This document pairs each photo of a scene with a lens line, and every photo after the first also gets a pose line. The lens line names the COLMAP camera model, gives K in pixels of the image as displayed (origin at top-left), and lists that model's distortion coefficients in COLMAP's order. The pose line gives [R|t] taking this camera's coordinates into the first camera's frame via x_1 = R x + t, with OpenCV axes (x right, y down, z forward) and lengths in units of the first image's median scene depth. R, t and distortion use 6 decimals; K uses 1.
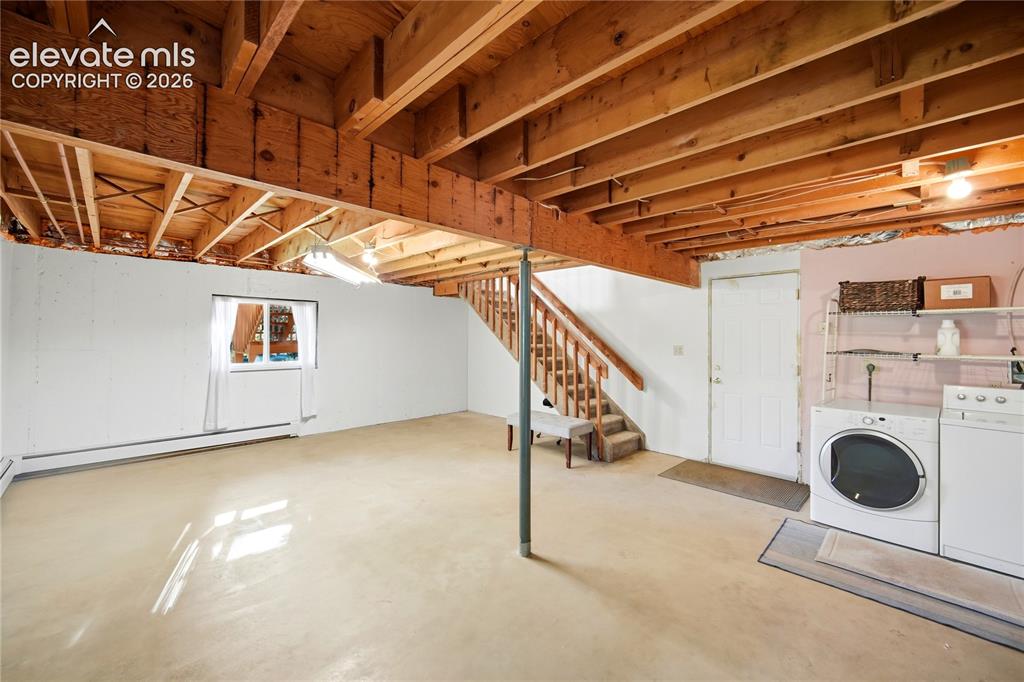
lens RADIAL K [[407.6, 0, 508.0], [0, 407.6, 337.7], [0, 0, 1]] dist [-0.001186, -0.000002]
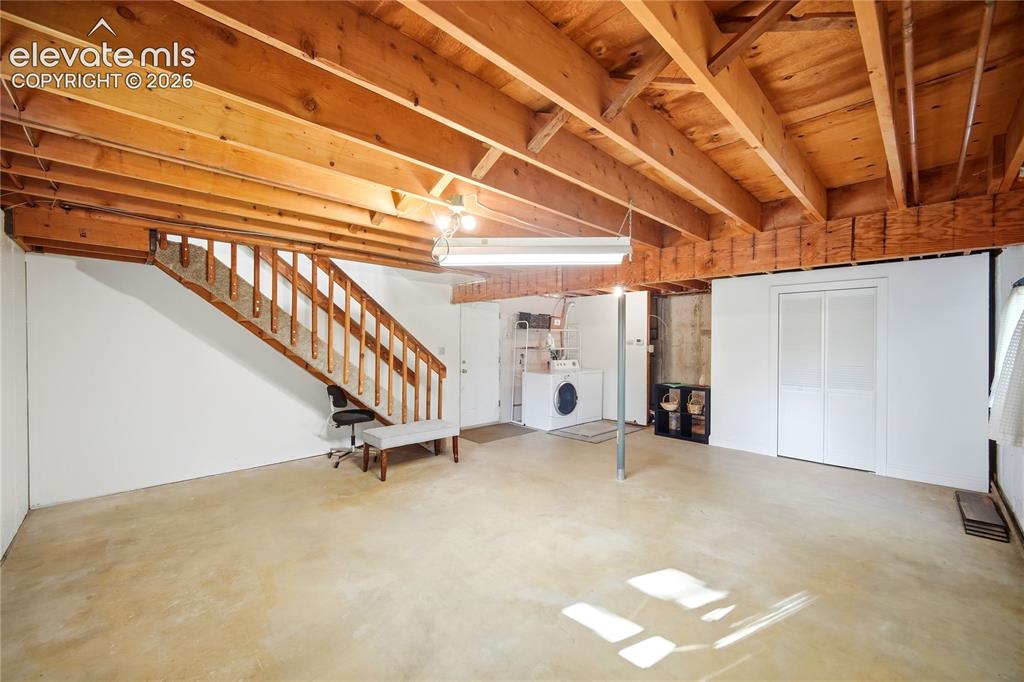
lens RADIAL K [[407.6, 0, 508.0], [0, 407.6, 337.7], [0, 0, 1]] dist [-0.001186, -0.000002]
pose [[0.003527, 0.002868, 0.999990, -1.220462], [-0.001509, 0.999995, -0.002863, -0.010434], [-0.999993, -0.001499, 0.003531, 1.136785]]
